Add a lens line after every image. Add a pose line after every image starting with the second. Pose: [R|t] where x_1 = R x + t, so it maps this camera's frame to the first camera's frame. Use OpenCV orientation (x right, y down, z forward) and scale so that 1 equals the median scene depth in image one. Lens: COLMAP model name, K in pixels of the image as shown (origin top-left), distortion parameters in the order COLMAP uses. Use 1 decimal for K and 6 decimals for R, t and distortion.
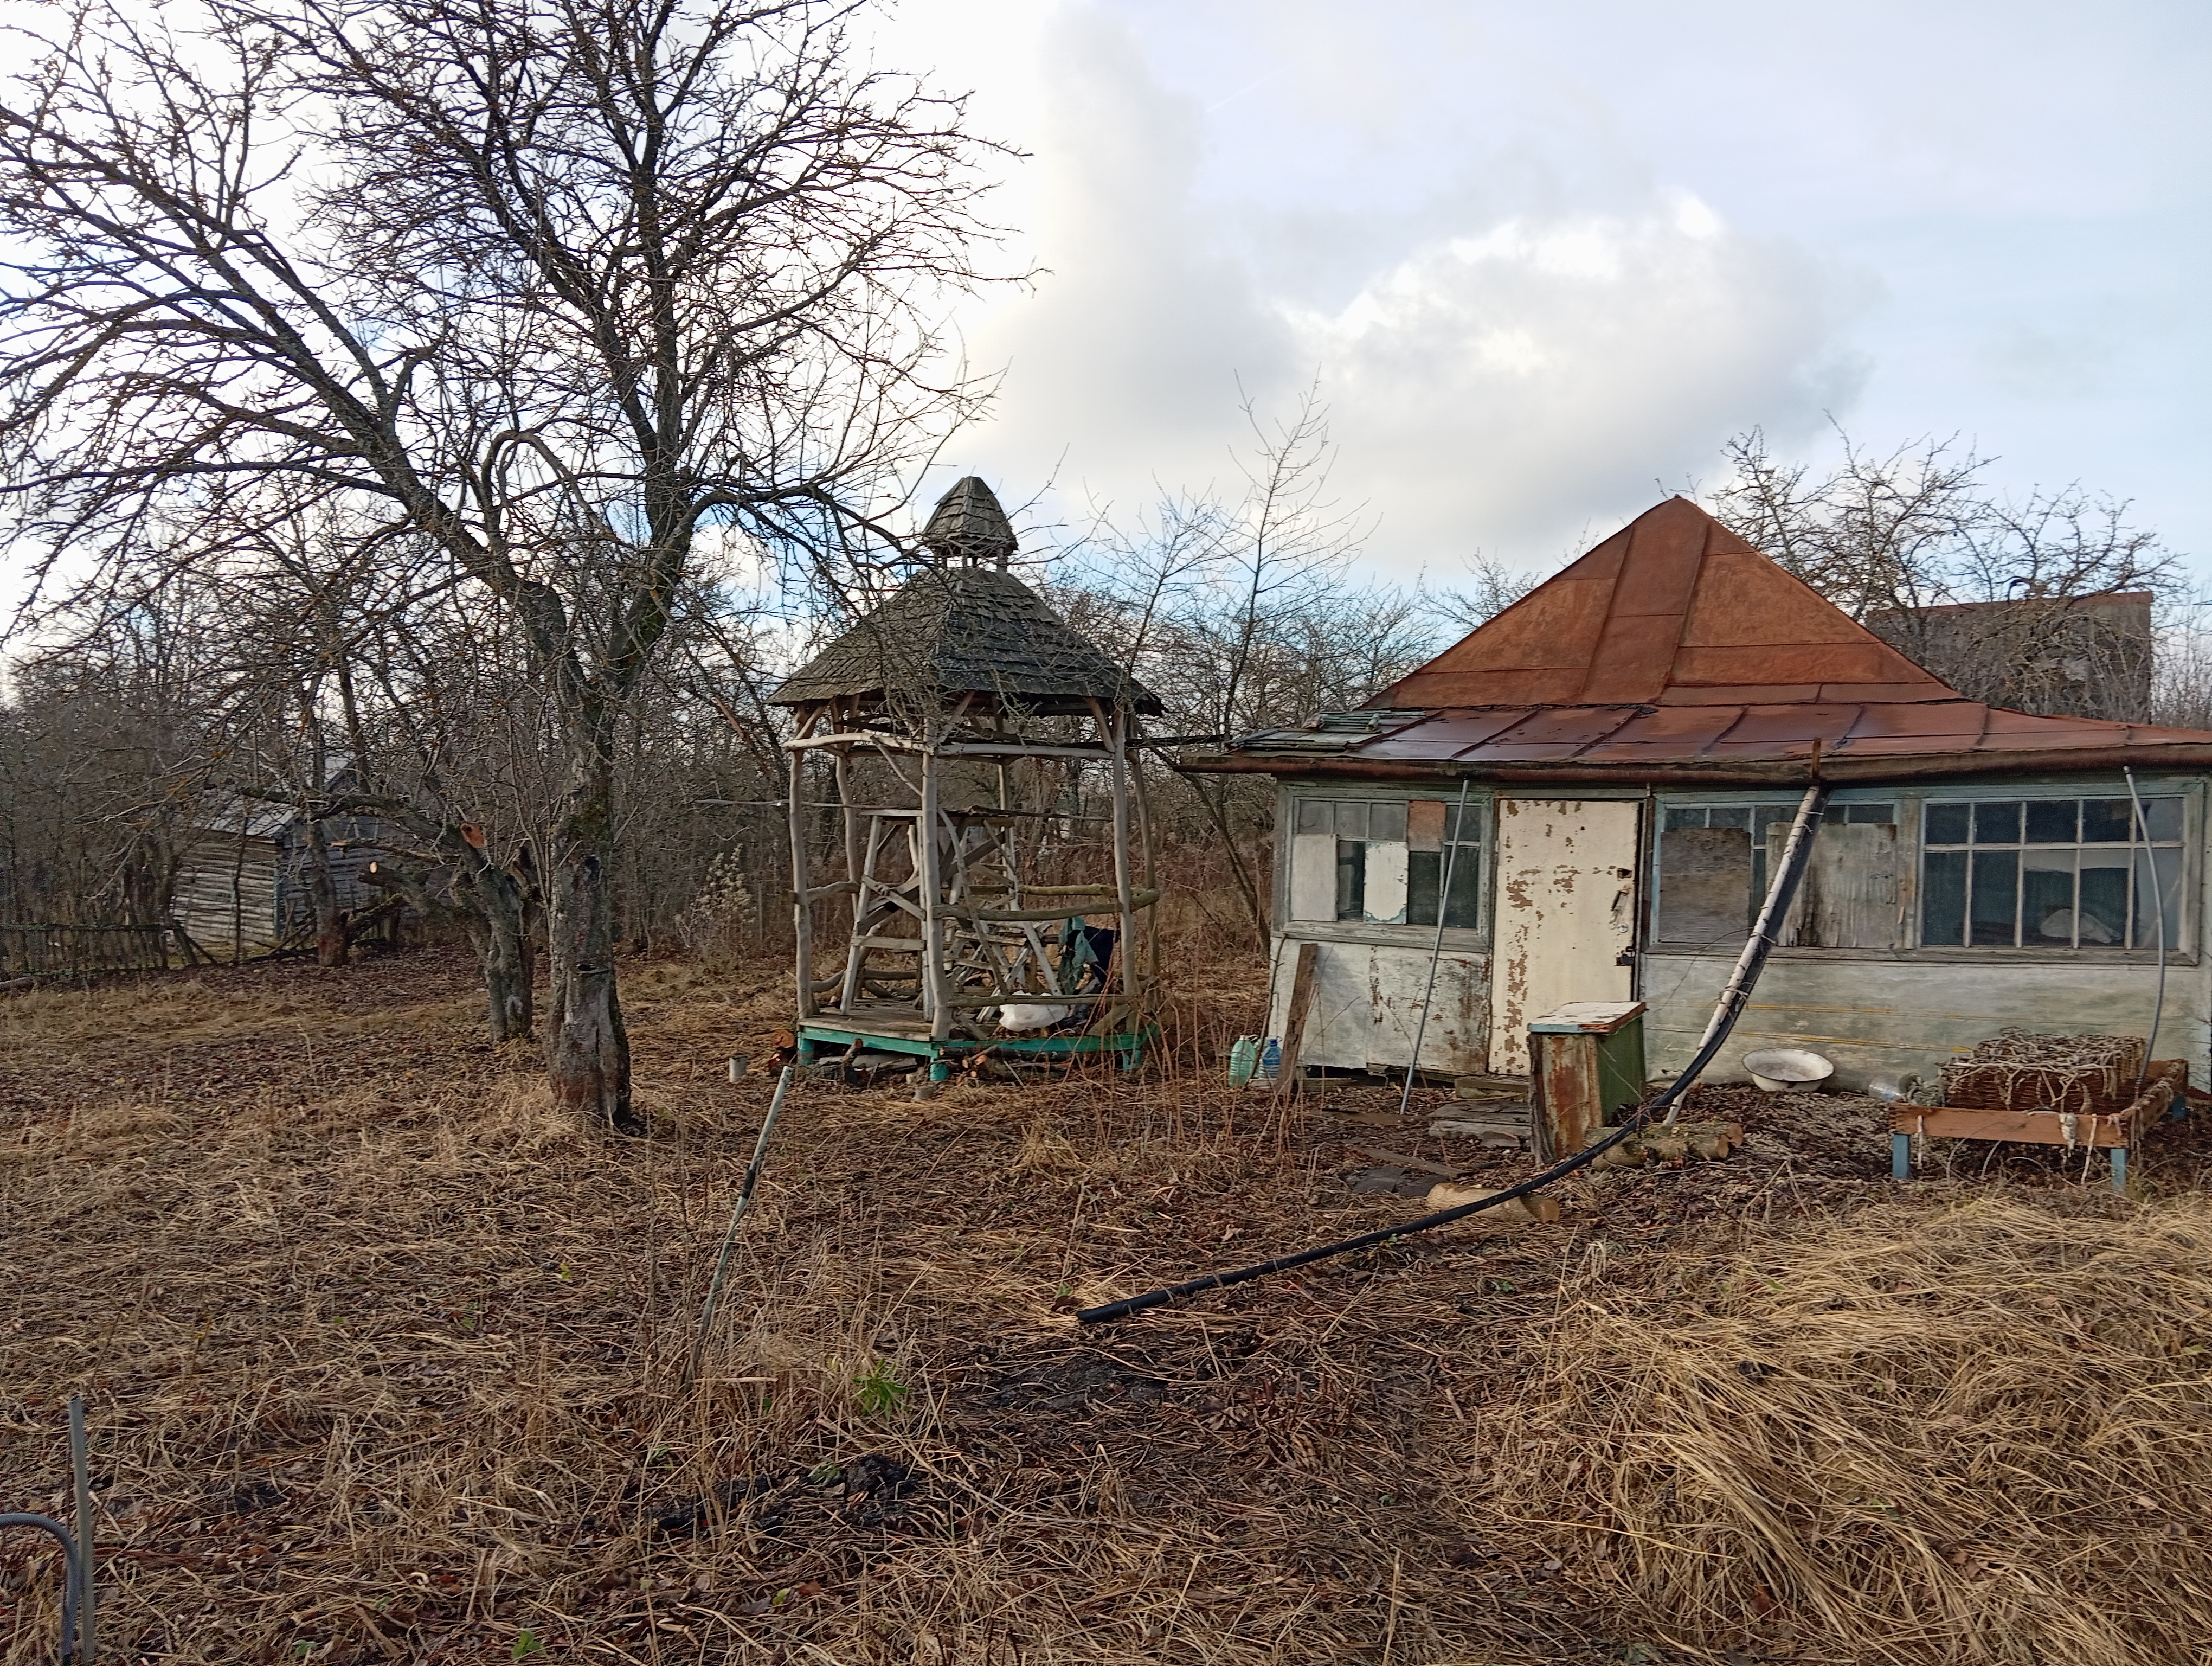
lens RADIAL K [[1781.2, 0, 1097.2], [0, 1781.2, 862.7], [0, 0, 1]] dist [0.090284, -0.167915]
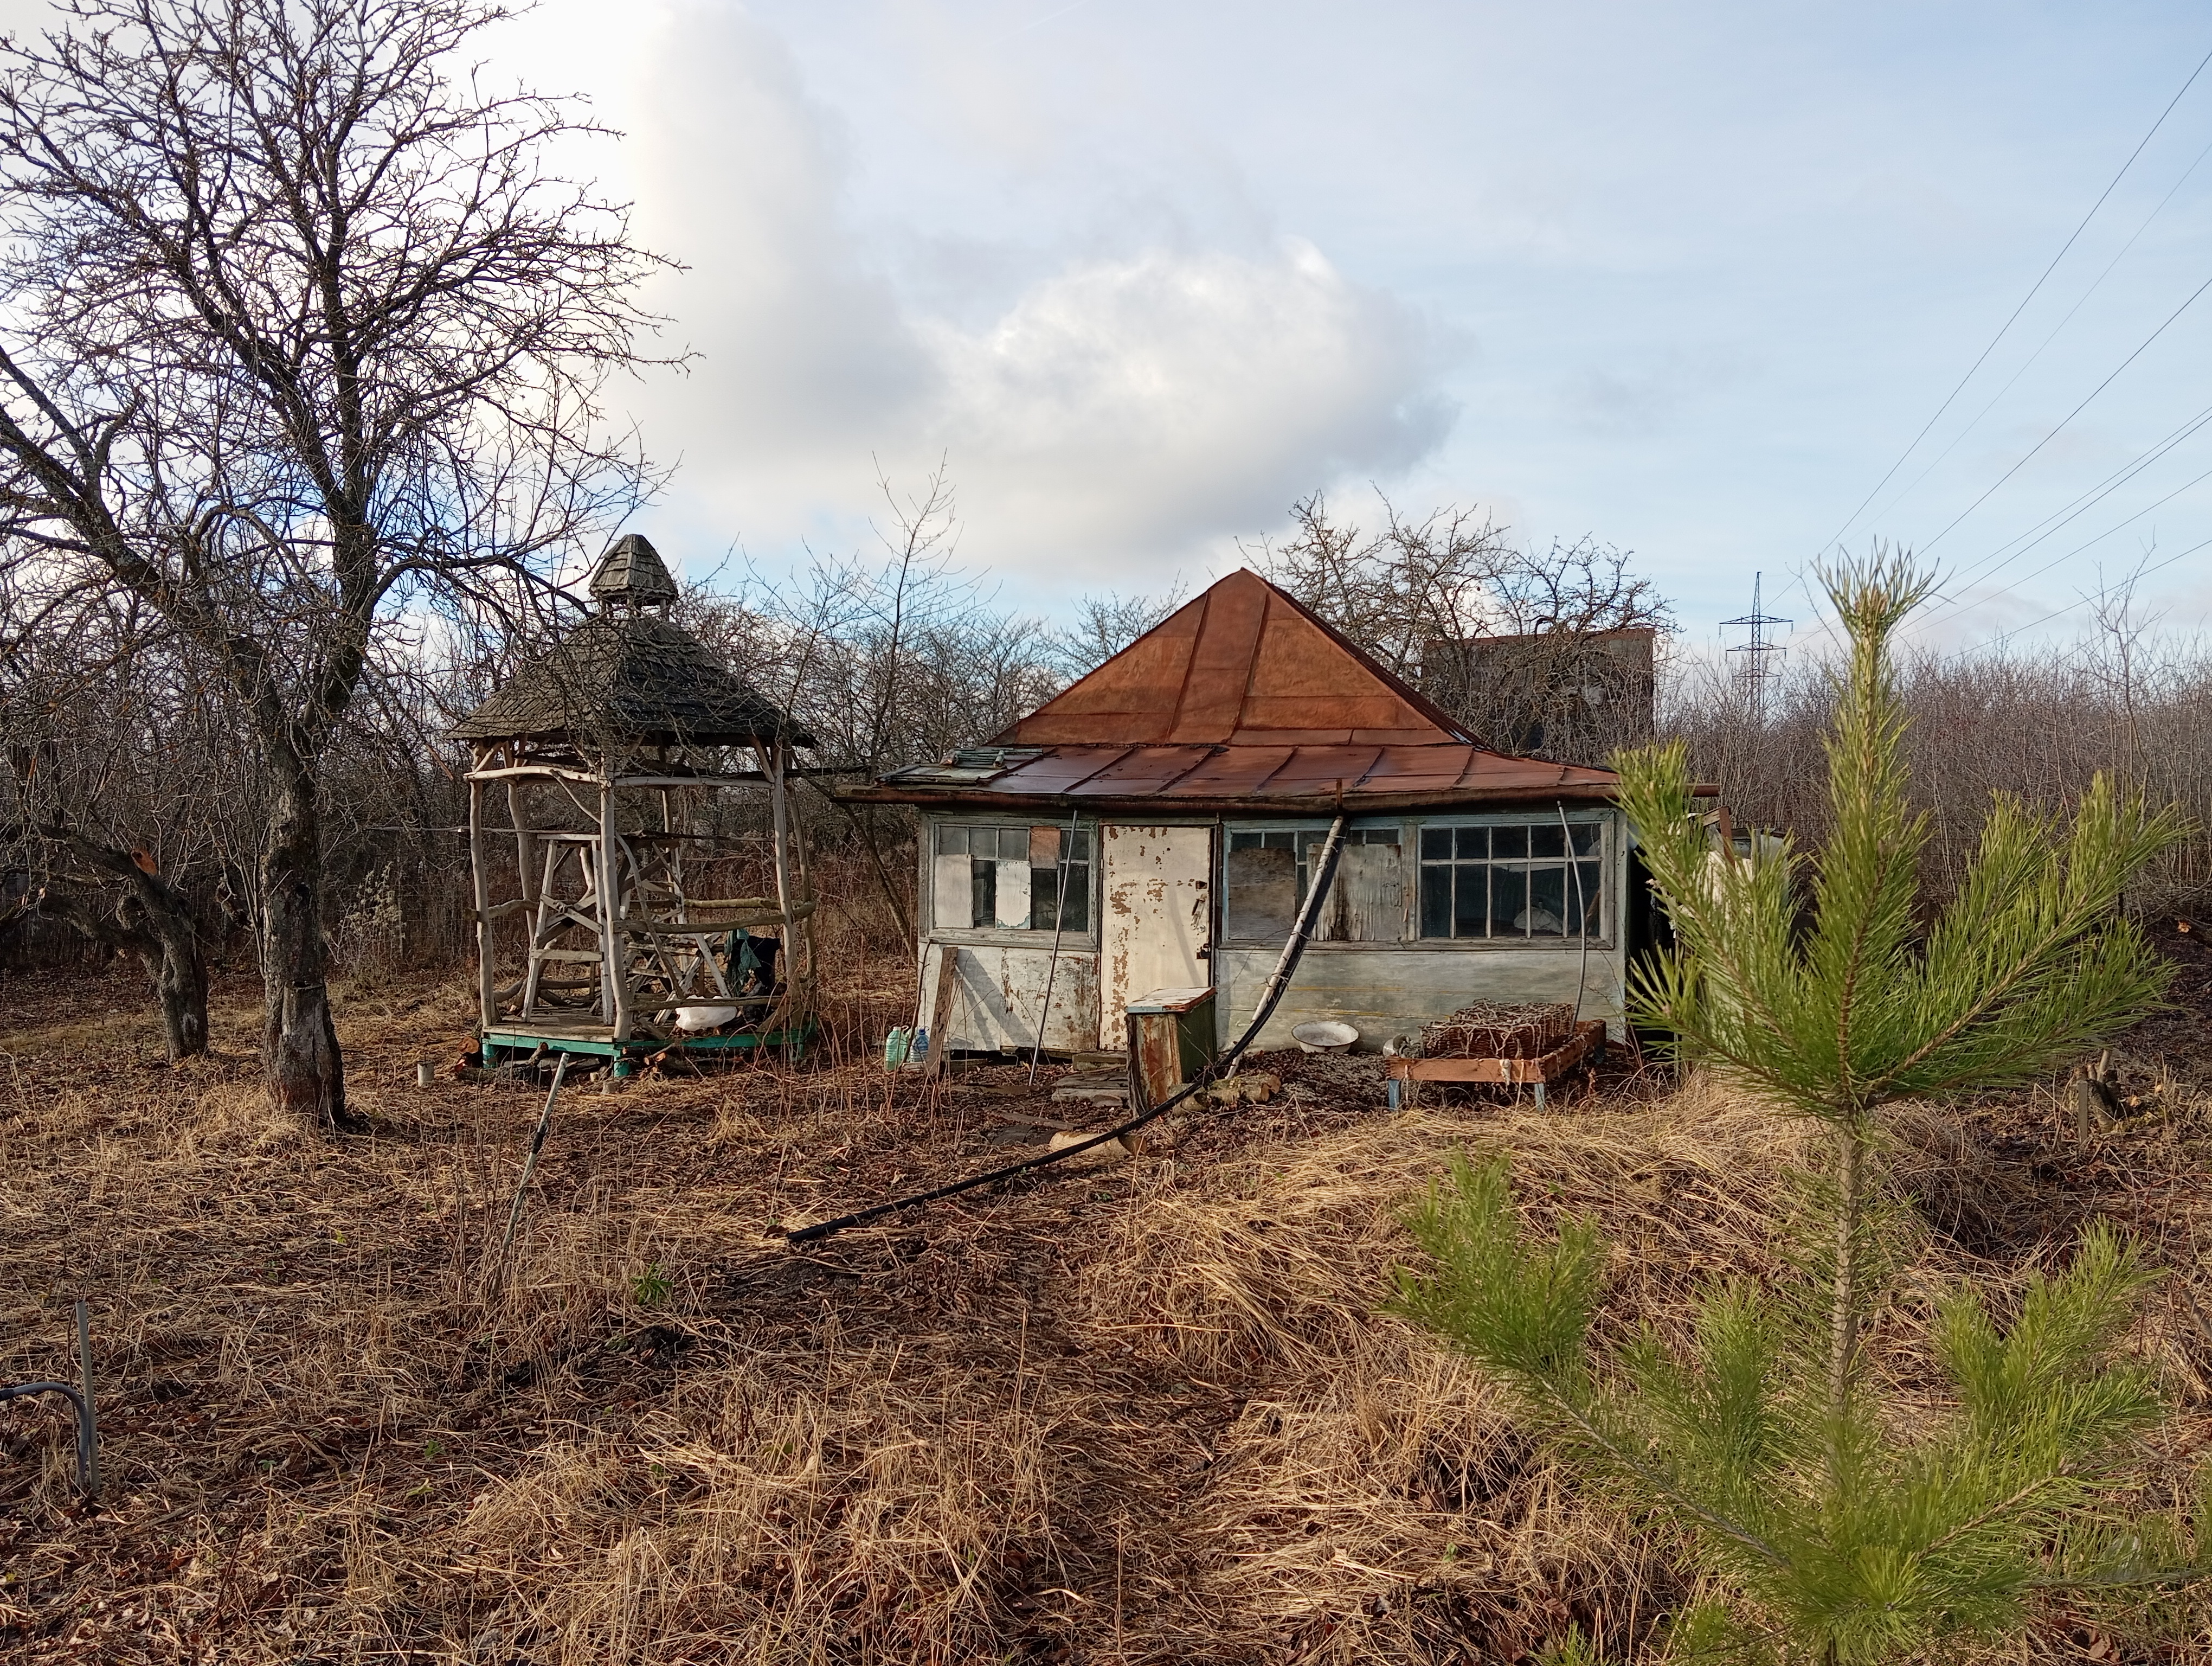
lens RADIAL K [[1781.2, 0, 1097.5], [0, 1781.2, 846.4], [0, 0, 1]] dist [0.090284, -0.167915]
pose [[0.978108, -0.010848, 0.207813, -0.031995], [0.012871, 0.999882, -0.008386, -0.010564], [-0.207698, 0.010878, 0.978133, -0.185394]]
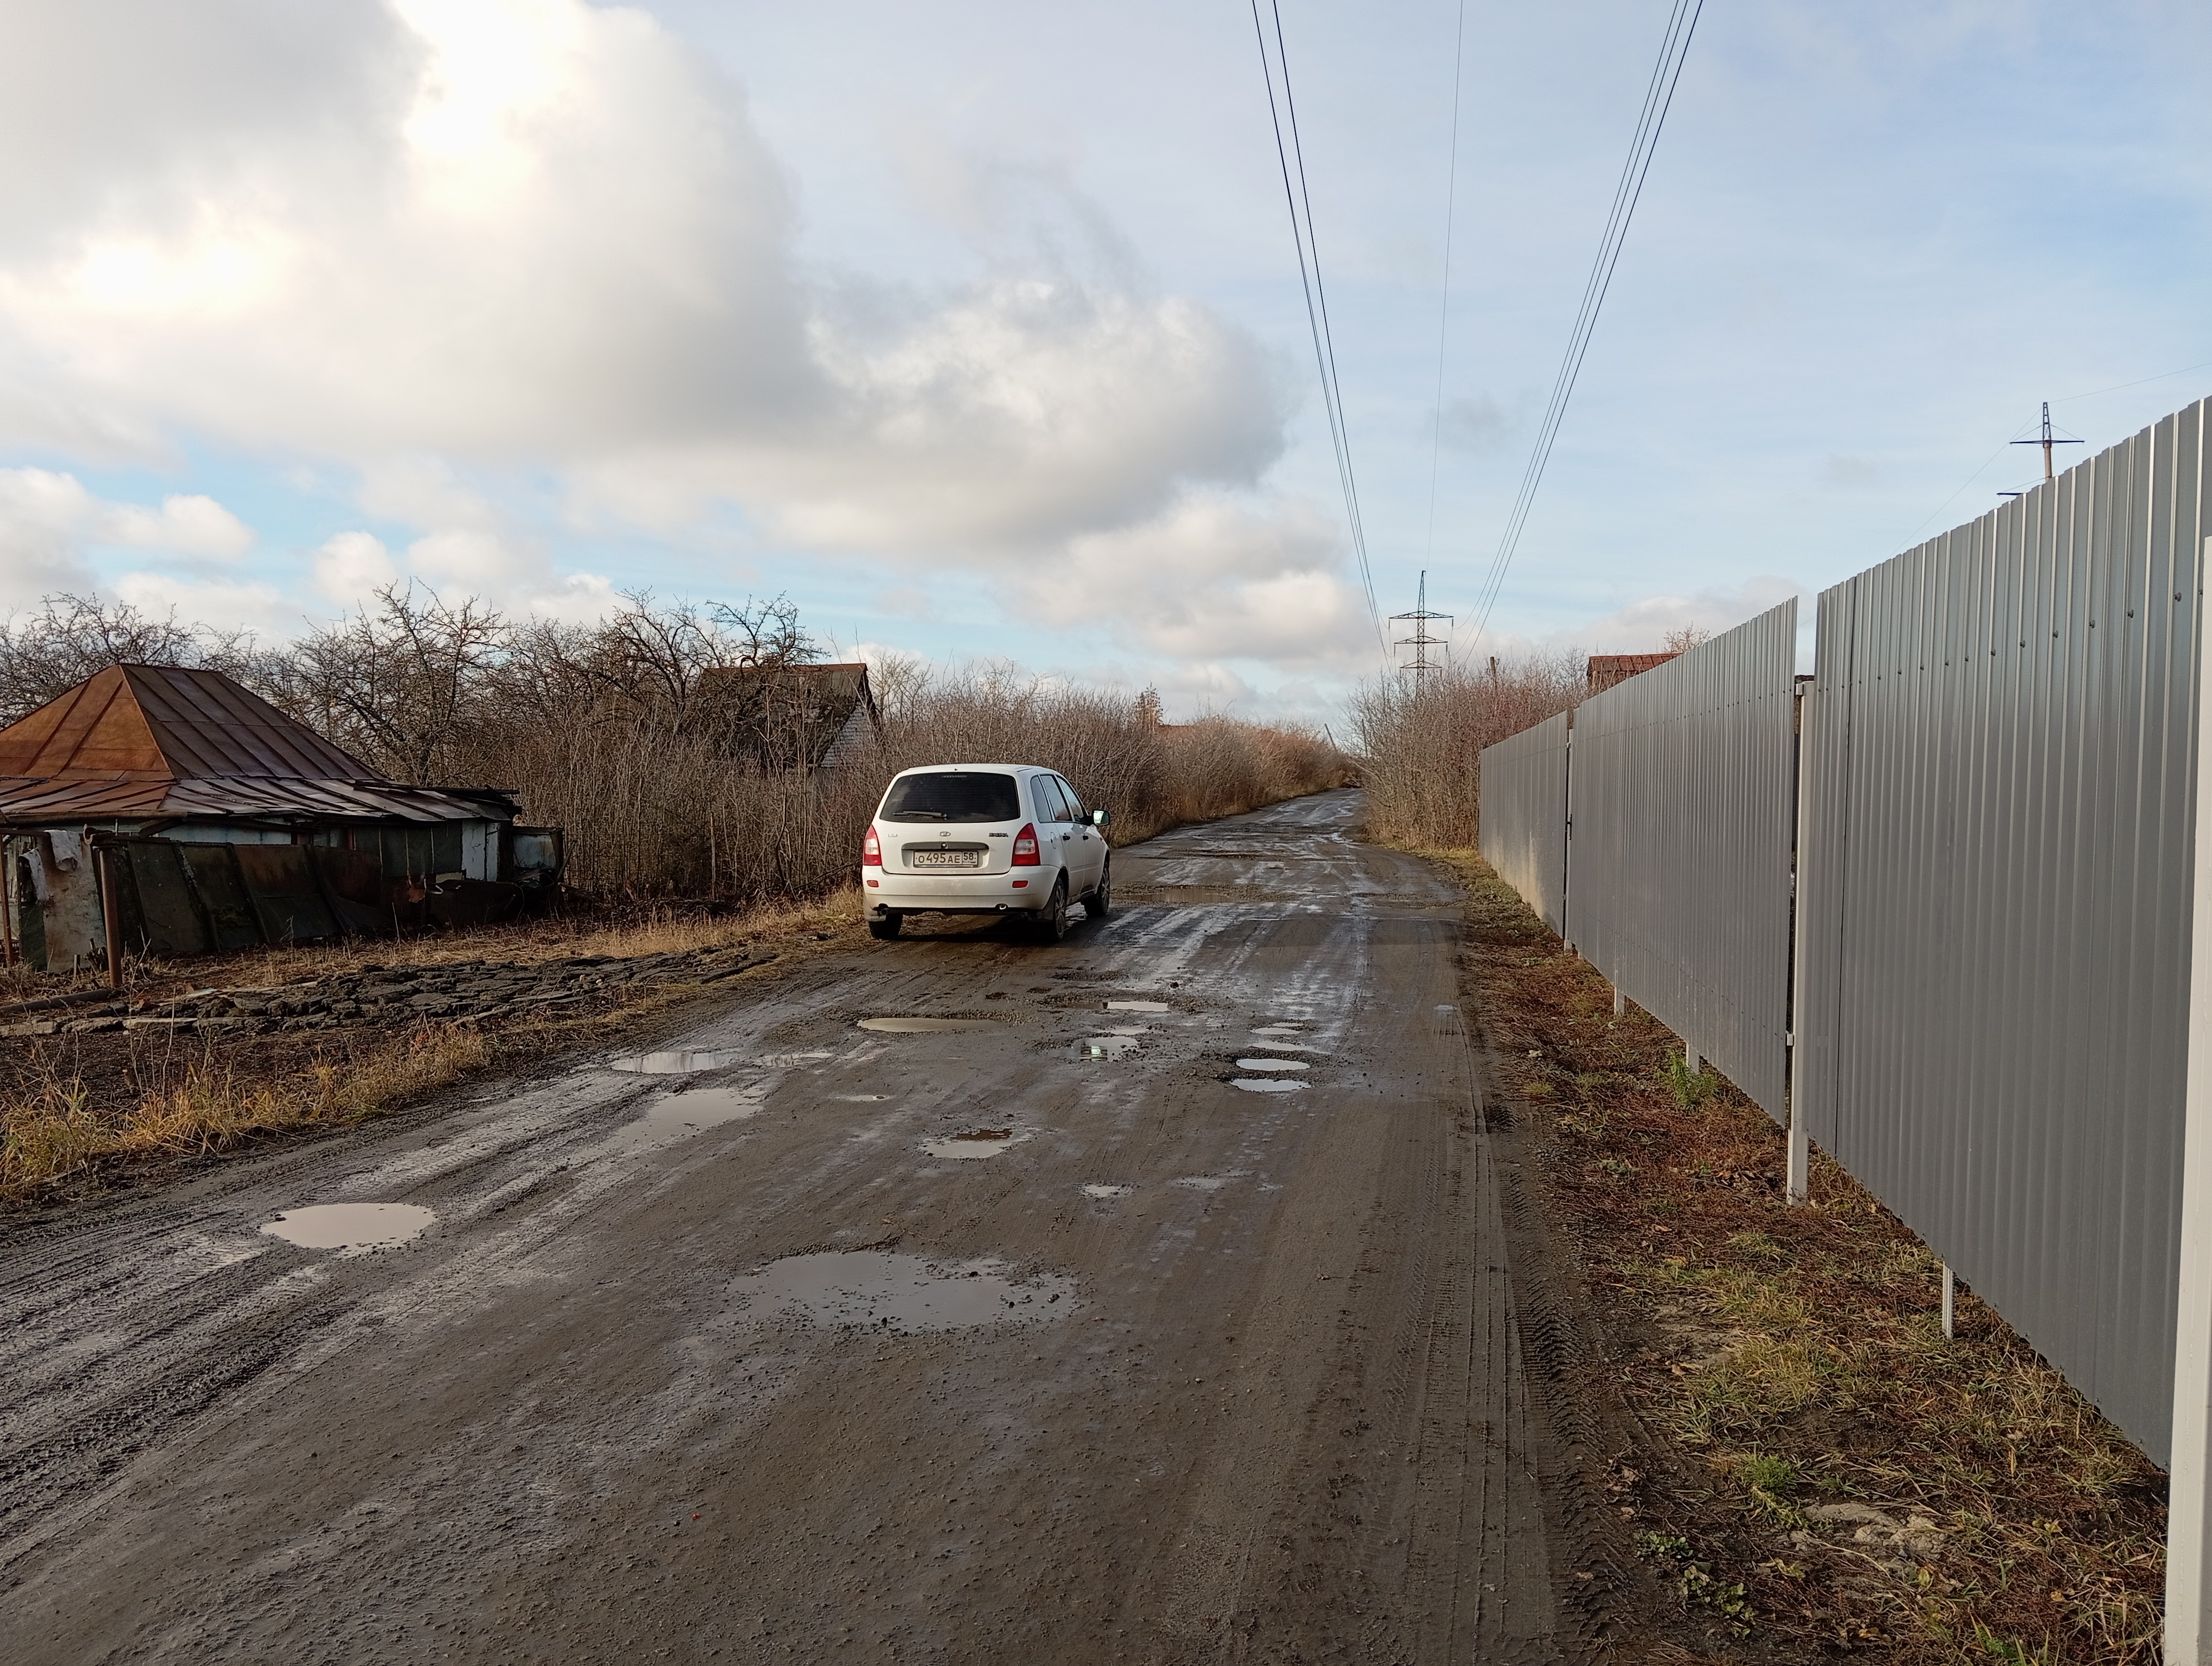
lens RADIAL K [[1781.2, 0, 1097.5], [0, 1781.2, 849.4], [0, 0, 1]] dist [0.090284, -0.167915]
pose [[0.950330, -0.013916, 0.310933, 0.868889], [0.011891, 0.999894, 0.008408, -0.014494], [-0.311017, -0.004293, 0.950395, -1.379989]]
